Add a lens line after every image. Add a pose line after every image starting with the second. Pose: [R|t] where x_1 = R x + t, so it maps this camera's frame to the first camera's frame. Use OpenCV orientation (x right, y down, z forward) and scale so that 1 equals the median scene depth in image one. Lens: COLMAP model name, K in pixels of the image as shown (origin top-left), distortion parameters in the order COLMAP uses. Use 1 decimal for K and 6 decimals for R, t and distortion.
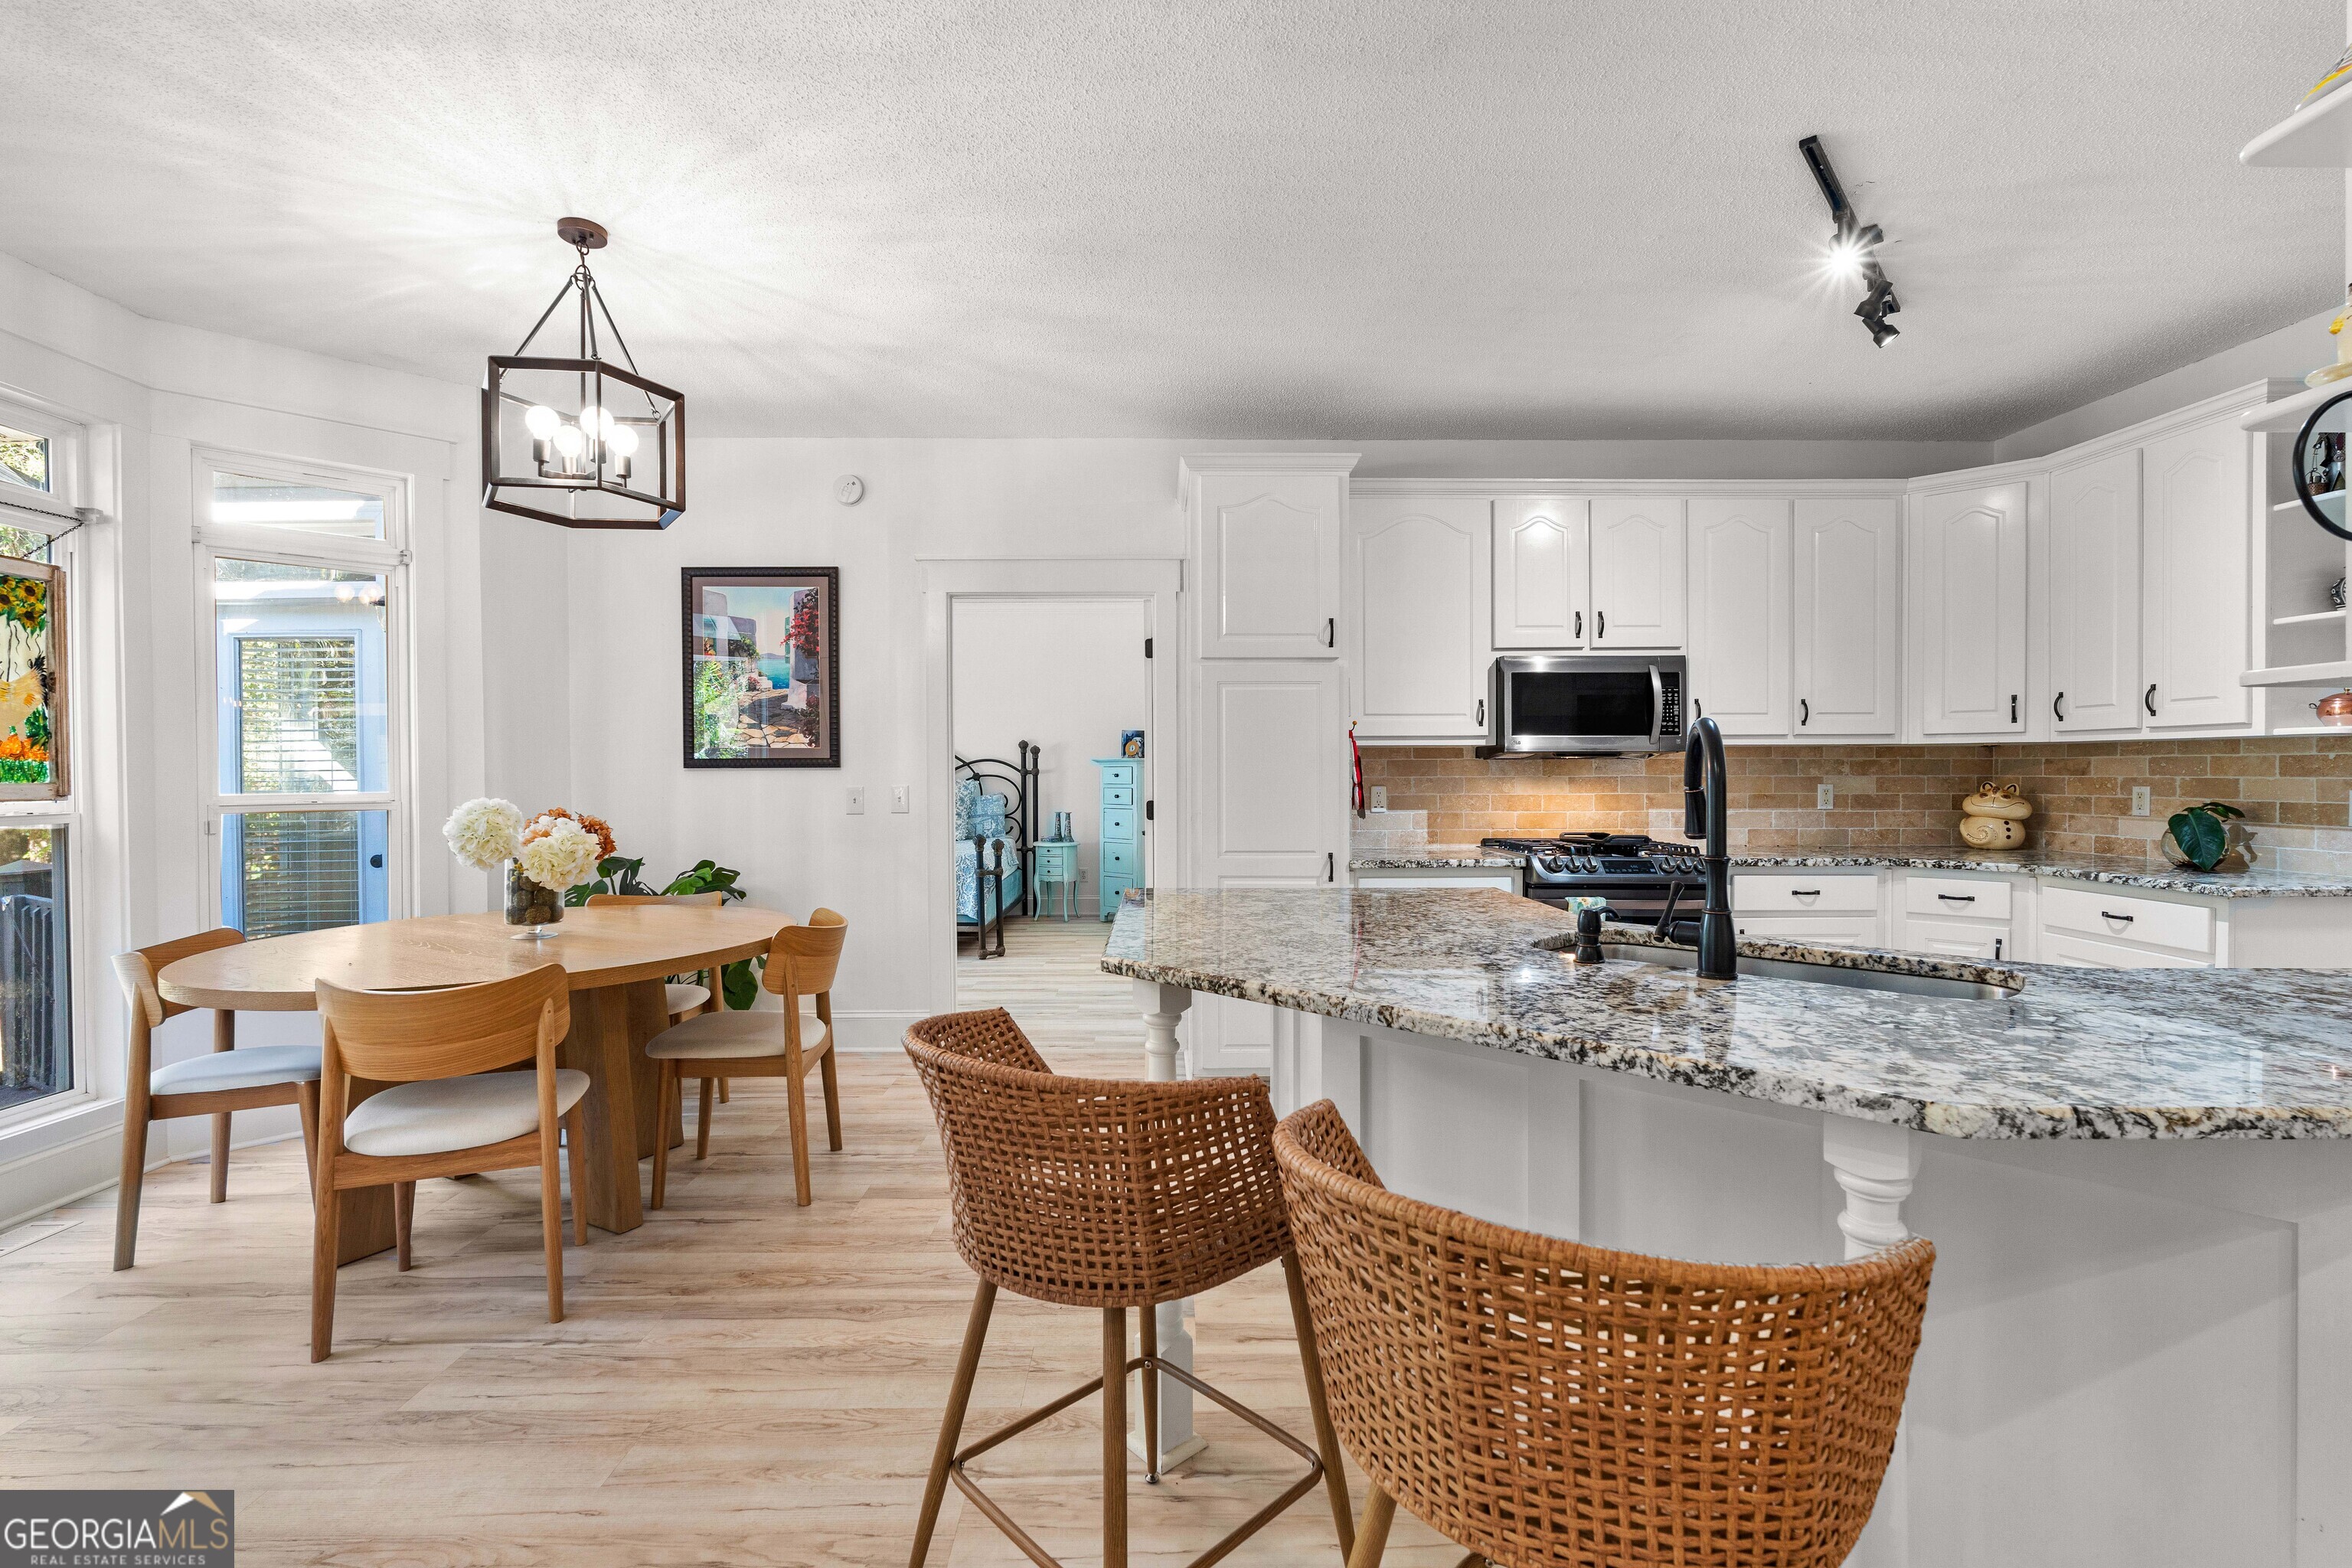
lens RADIAL K [[1027.7, 0, 1175.5], [0, 1027.7, 777.6], [0, 0, 1]] dist [-0.003789, 0.000776]
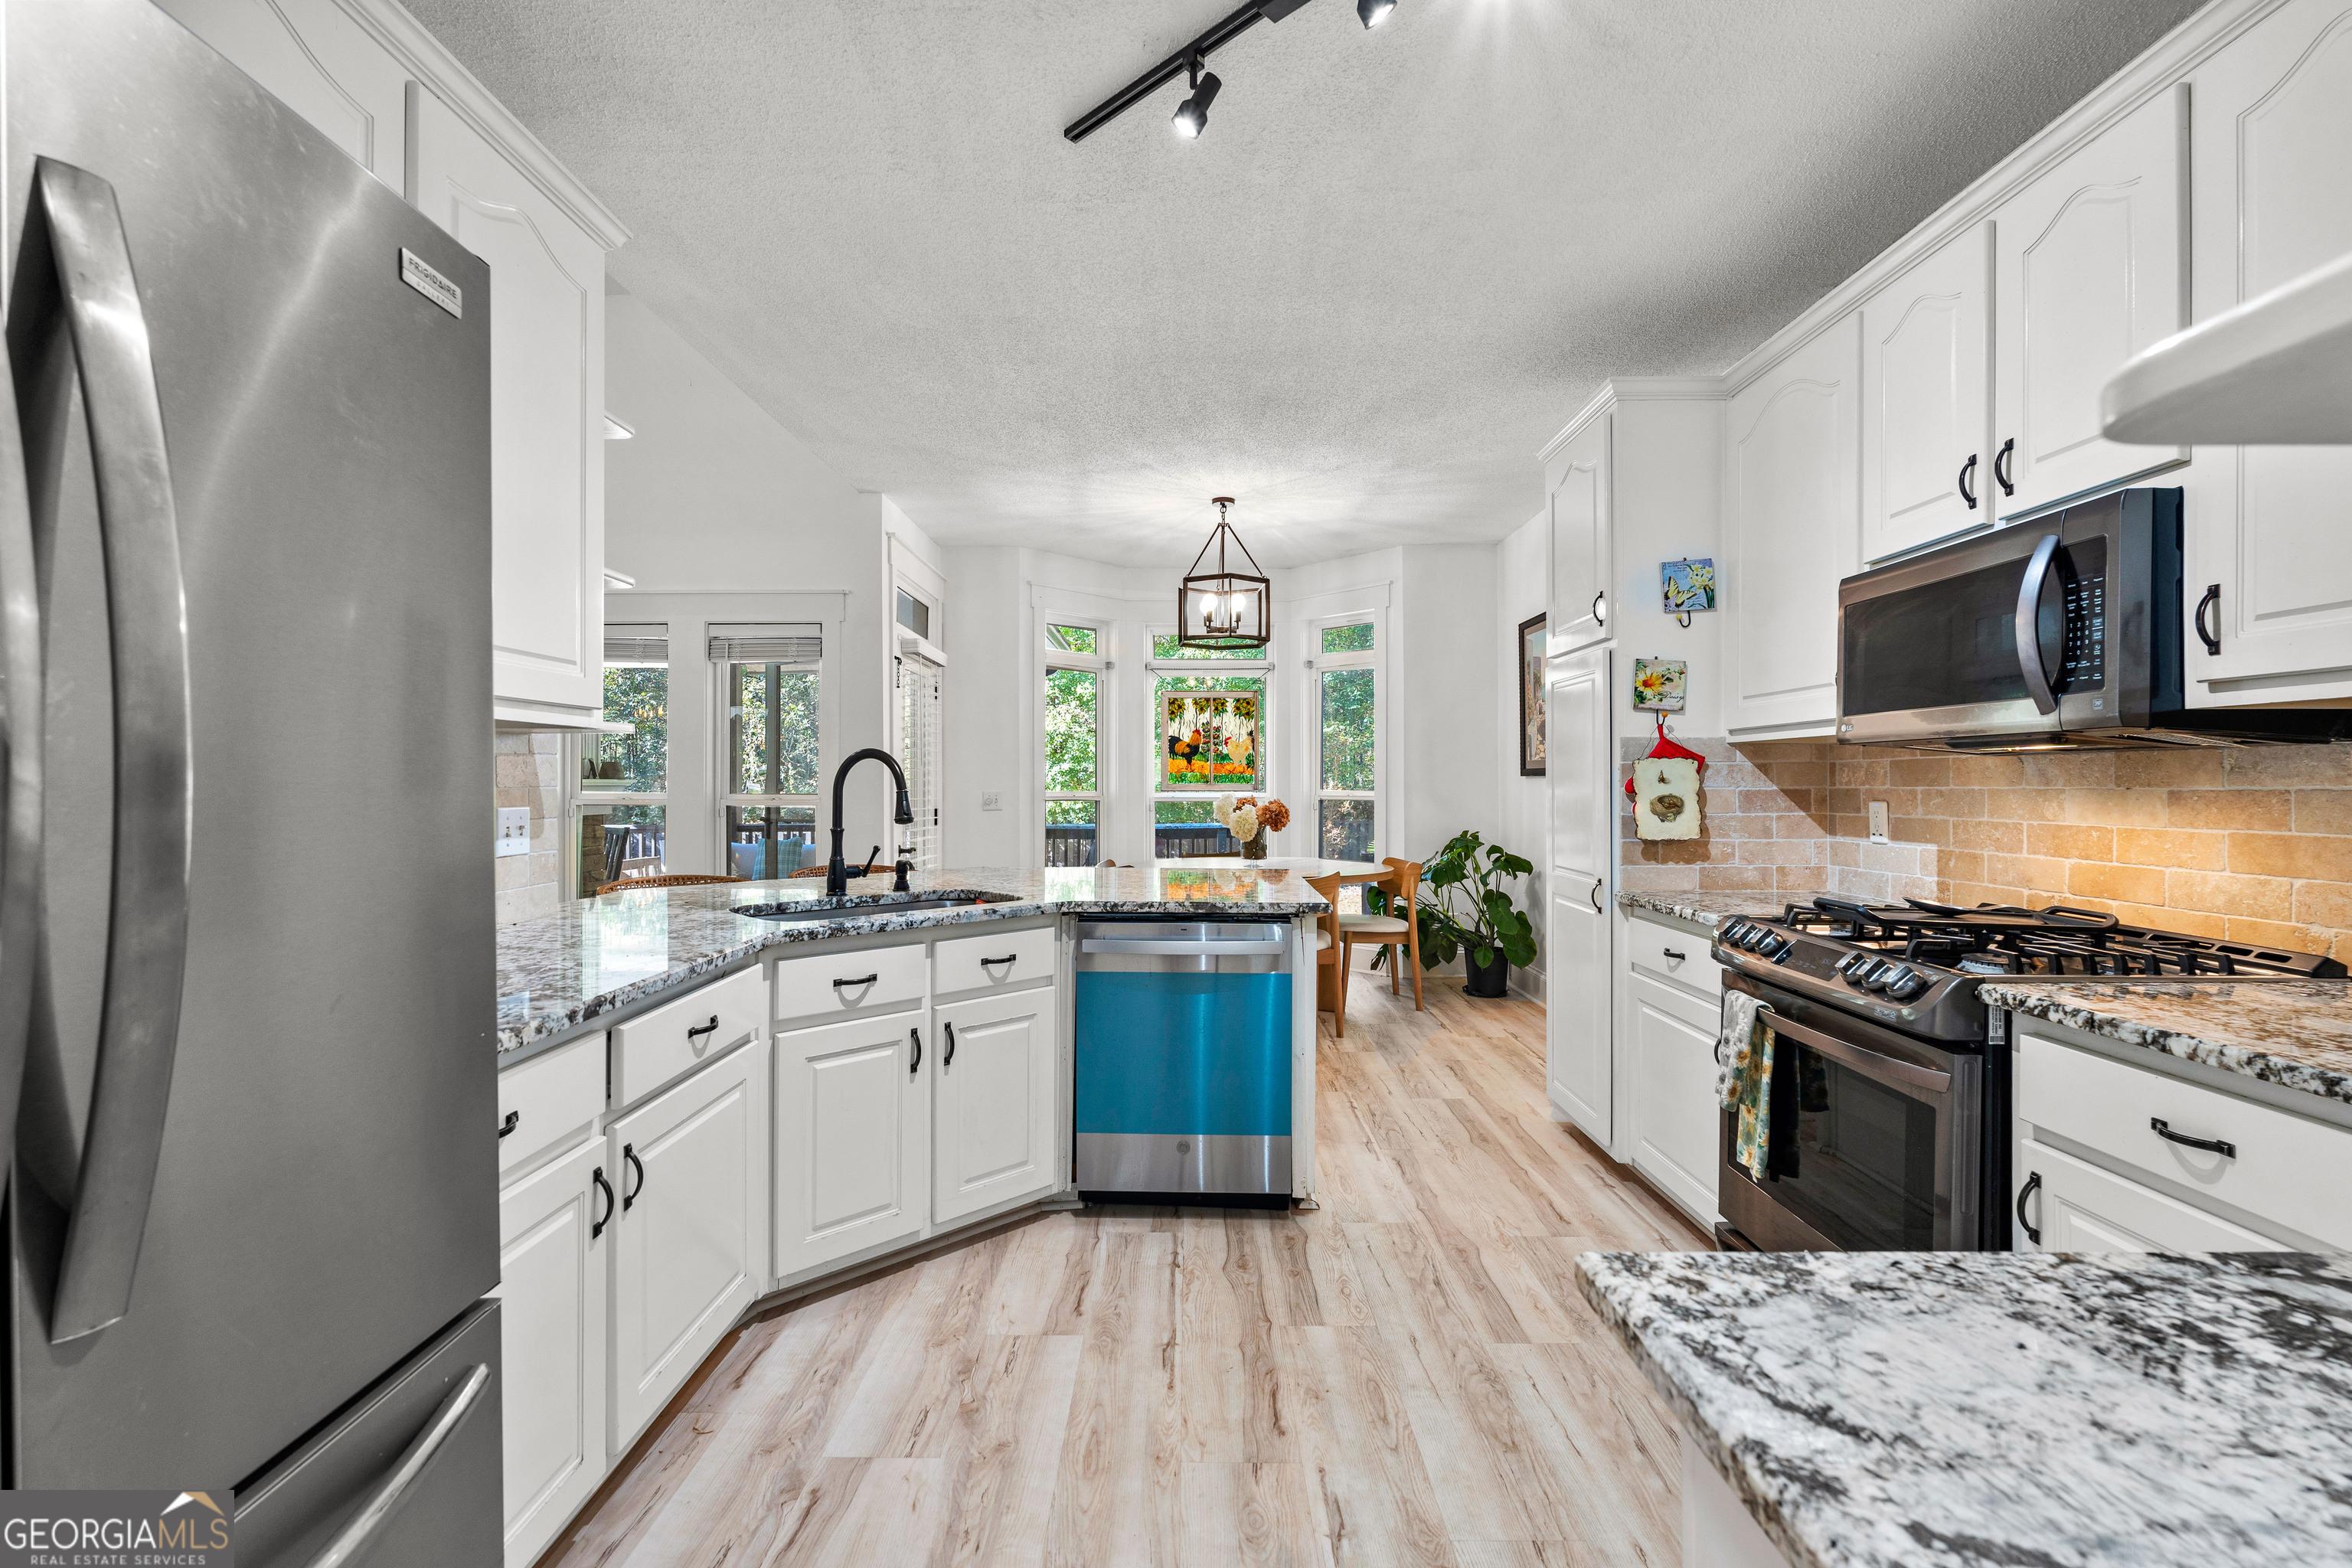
lens RADIAL K [[1027.7, 0, 1191.5], [0, 1027.7, 773.6], [0, 0, 1]] dist [-0.003789, 0.000776]
pose [[-0.011732, -0.006557, -0.999910, 1.195425], [-0.007420, 0.999952, -0.006471, -0.002404], [0.999904, 0.007344, -0.011780, 0.848364]]
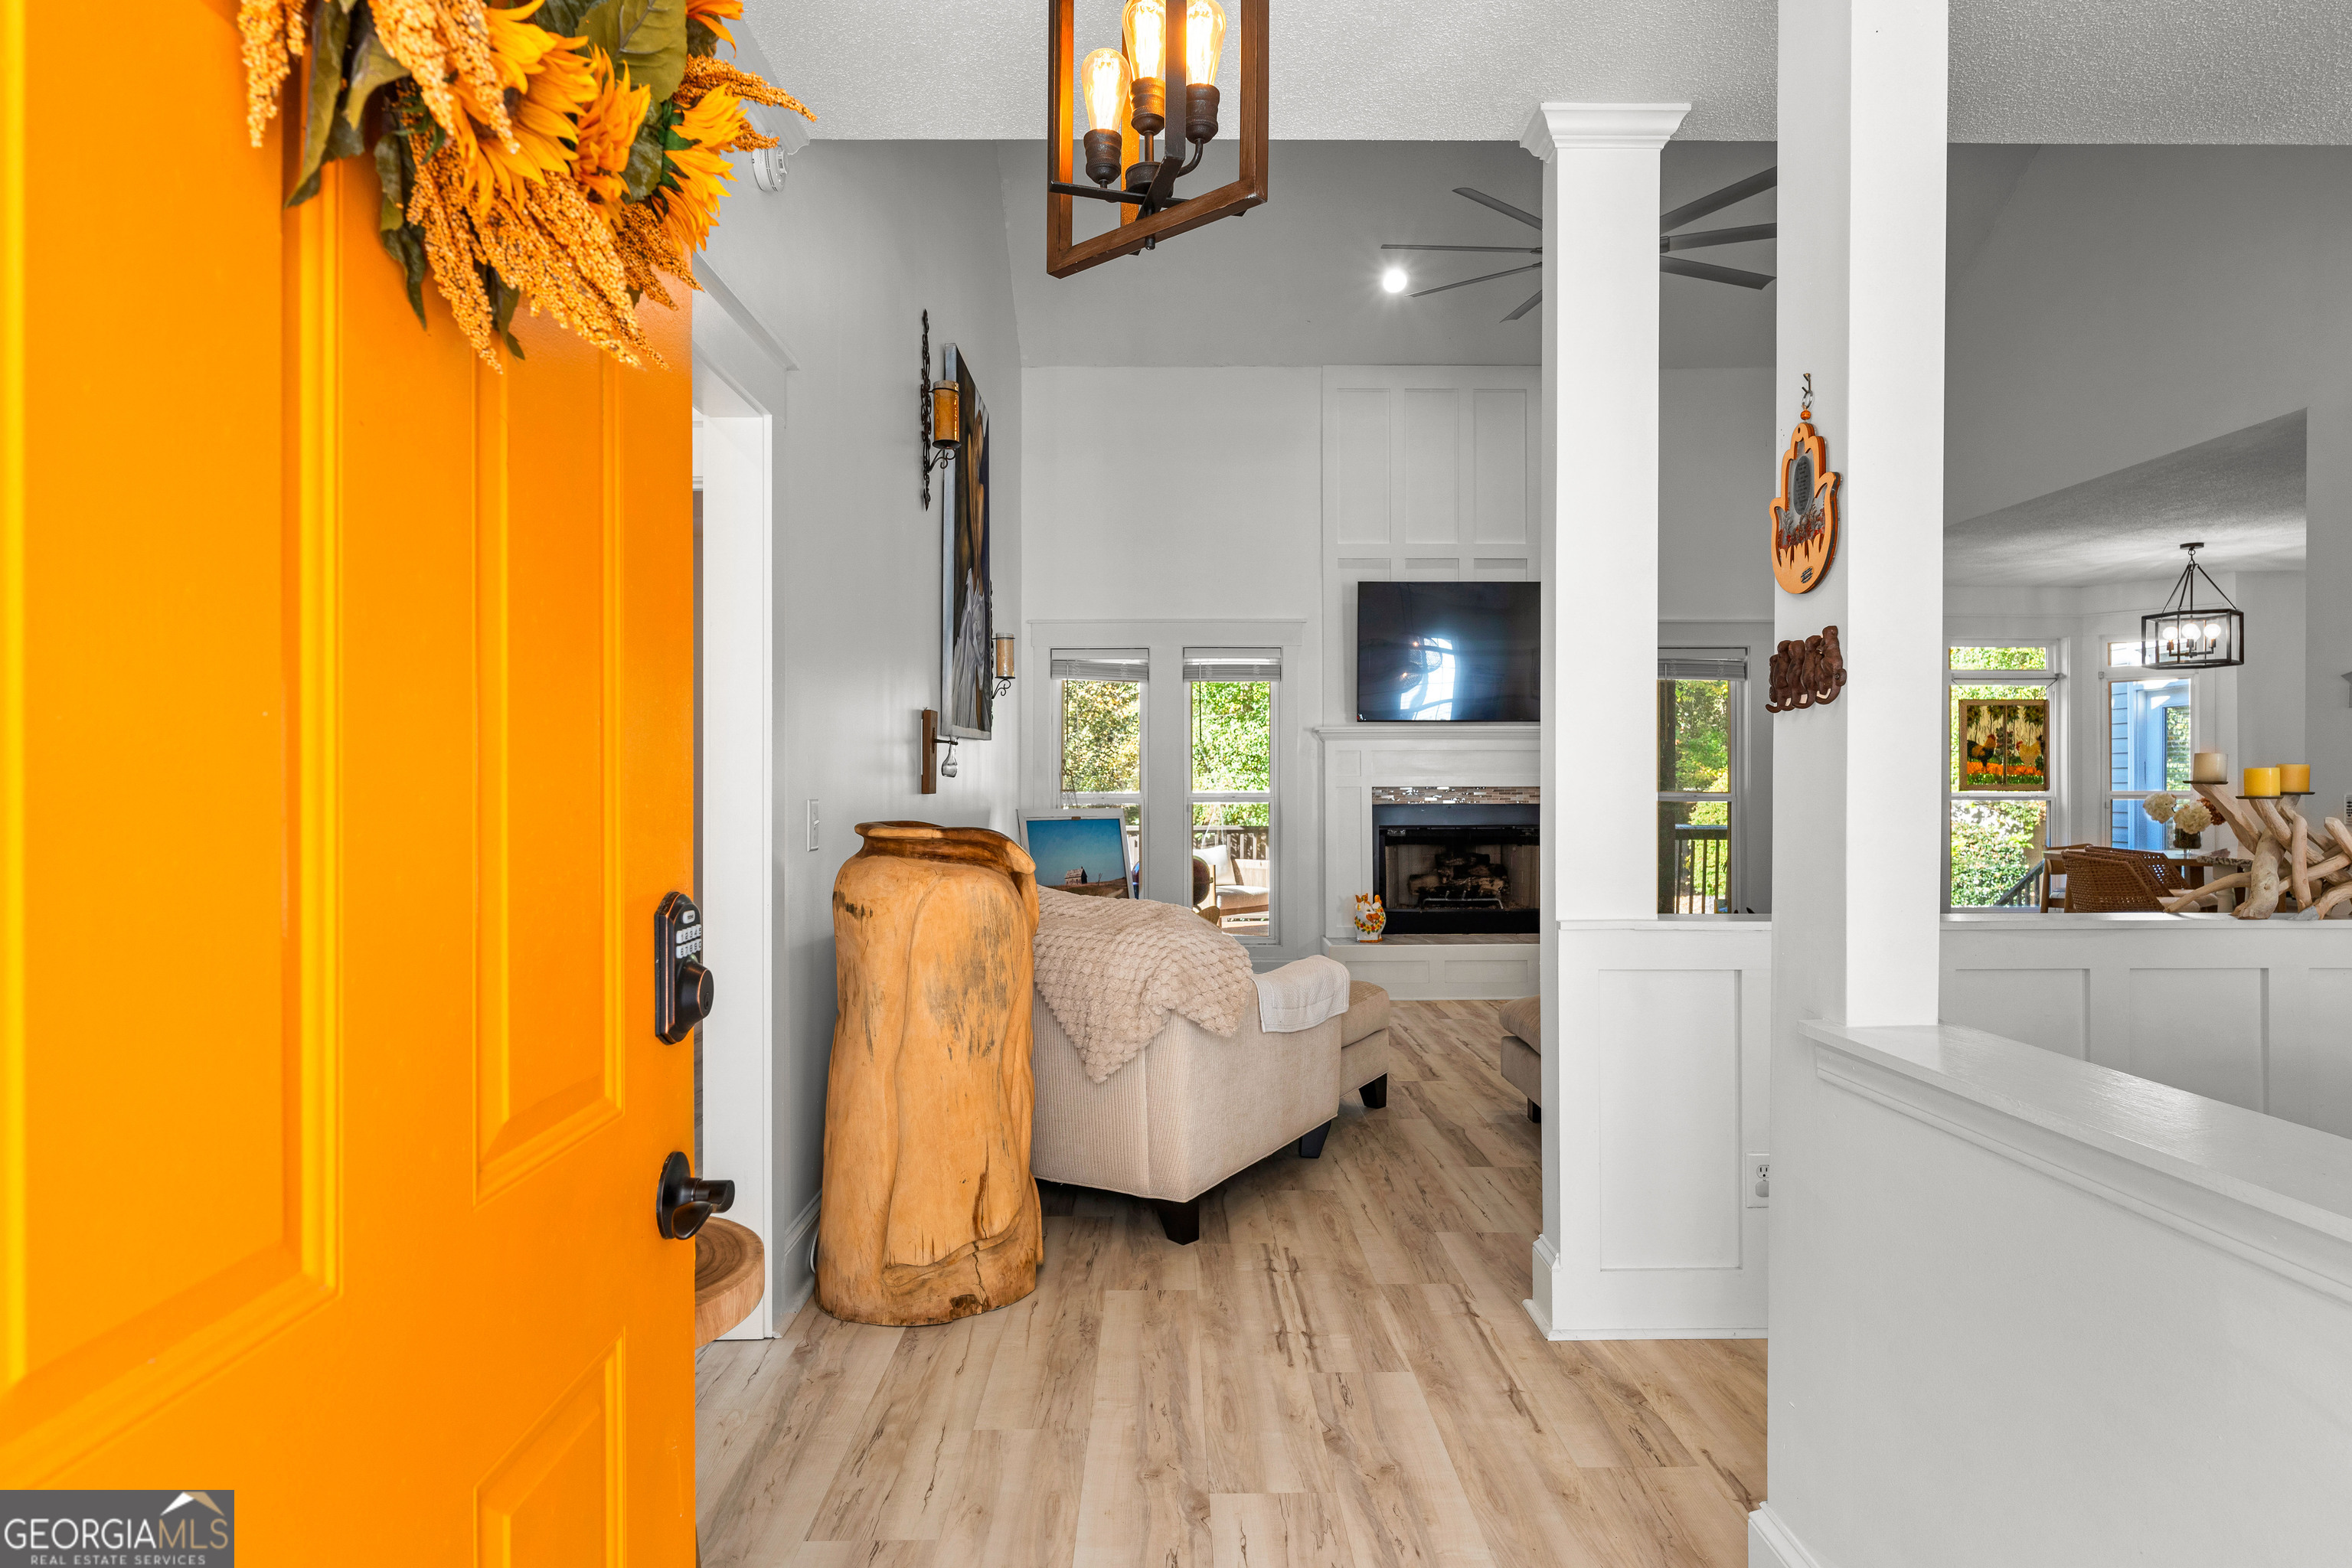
lens RADIAL K [[1270.0, 0, 1166.6], [0, 1270.0, 798.7], [0, 0, 1]] dist [-0.001765, -0.000072]
pose [[-0.023798, 0.012730, -0.999636, 2.037804], [-0.012144, 0.999841, 0.013022, 0.025171], [0.999643, 0.012450, -0.023640, -1.068296]]
